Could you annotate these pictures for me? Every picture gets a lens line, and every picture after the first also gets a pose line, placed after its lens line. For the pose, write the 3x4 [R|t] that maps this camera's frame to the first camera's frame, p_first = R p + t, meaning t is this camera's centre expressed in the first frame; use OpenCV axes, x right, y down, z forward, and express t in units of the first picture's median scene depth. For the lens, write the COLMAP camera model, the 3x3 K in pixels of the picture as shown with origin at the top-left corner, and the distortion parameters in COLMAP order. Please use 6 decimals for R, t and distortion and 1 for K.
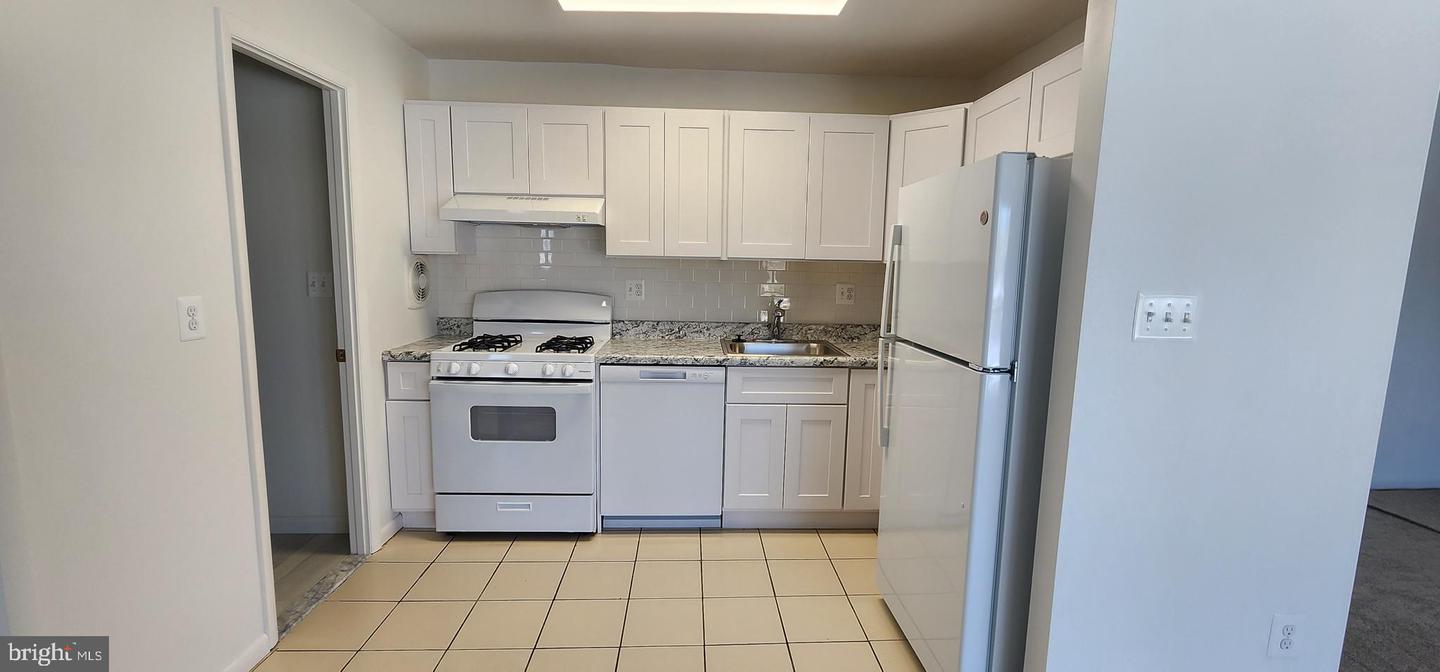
lens RADIAL K [[593.1, 0, 724.1], [0, 593.1, 335.6], [0, 0, 1]] dist [0.000098, 0.000452]
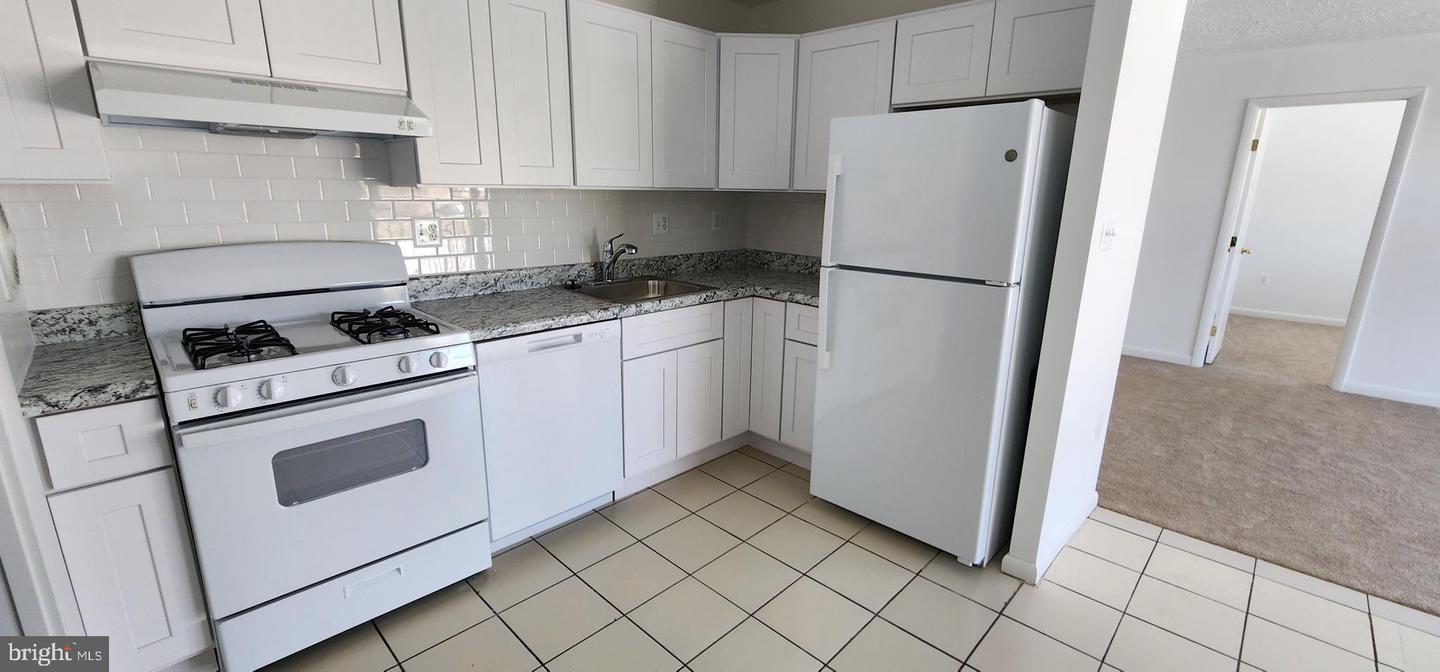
lens RADIAL K [[593.1, 0, 724.1], [0, 593.1, 335.6], [0, 0, 1]] dist [0.000098, 0.000452]
pose [[0.733509, -0.172944, 0.657309, -0.436028], [0.086202, 0.982948, 0.162427, -0.047228], [-0.674191, -0.062481, 0.735909, 0.265340]]
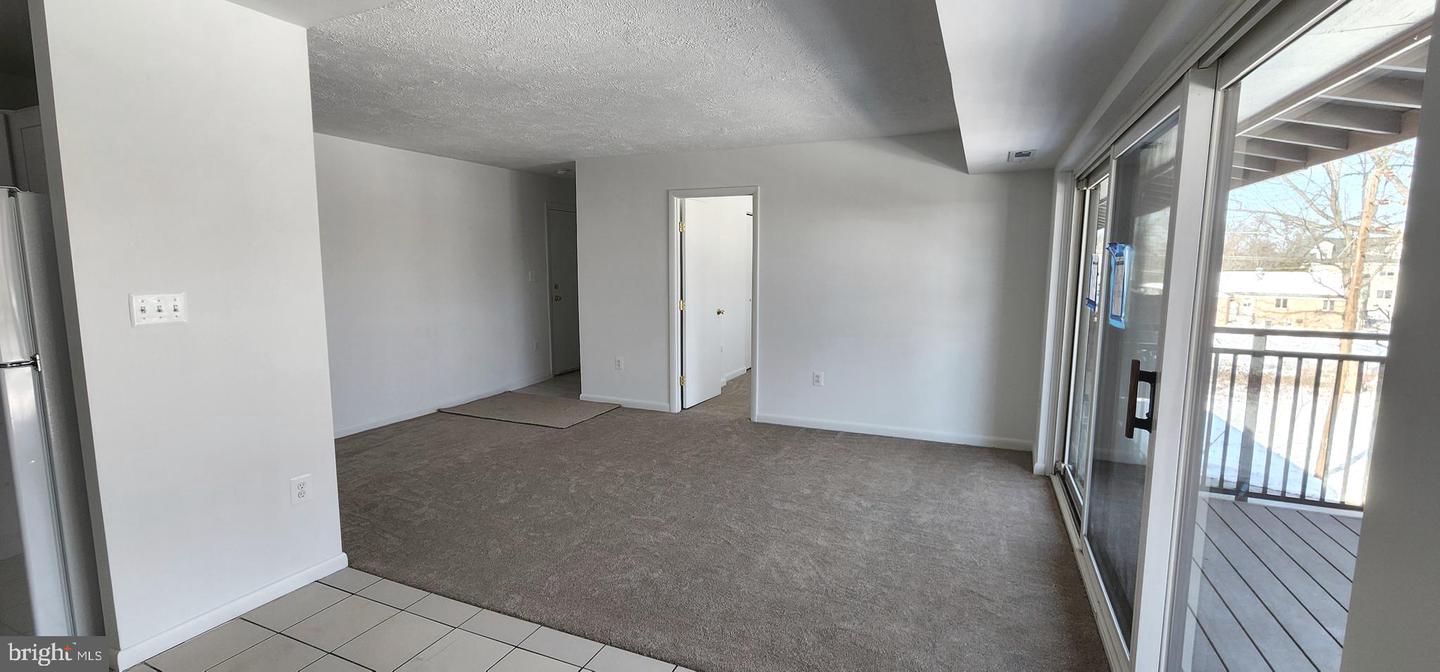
lens RADIAL K [[592.2, 0, 729.1], [0, 592.2, 336.1], [0, 0, 1]] dist [-0.001451, -0.000193]
pose [[0.446188, -0.127634, 0.885791, 0.028065], [0.121096, 0.989285, 0.081549, 0.043694], [-0.886708, 0.070879, 0.456864, -0.463796]]
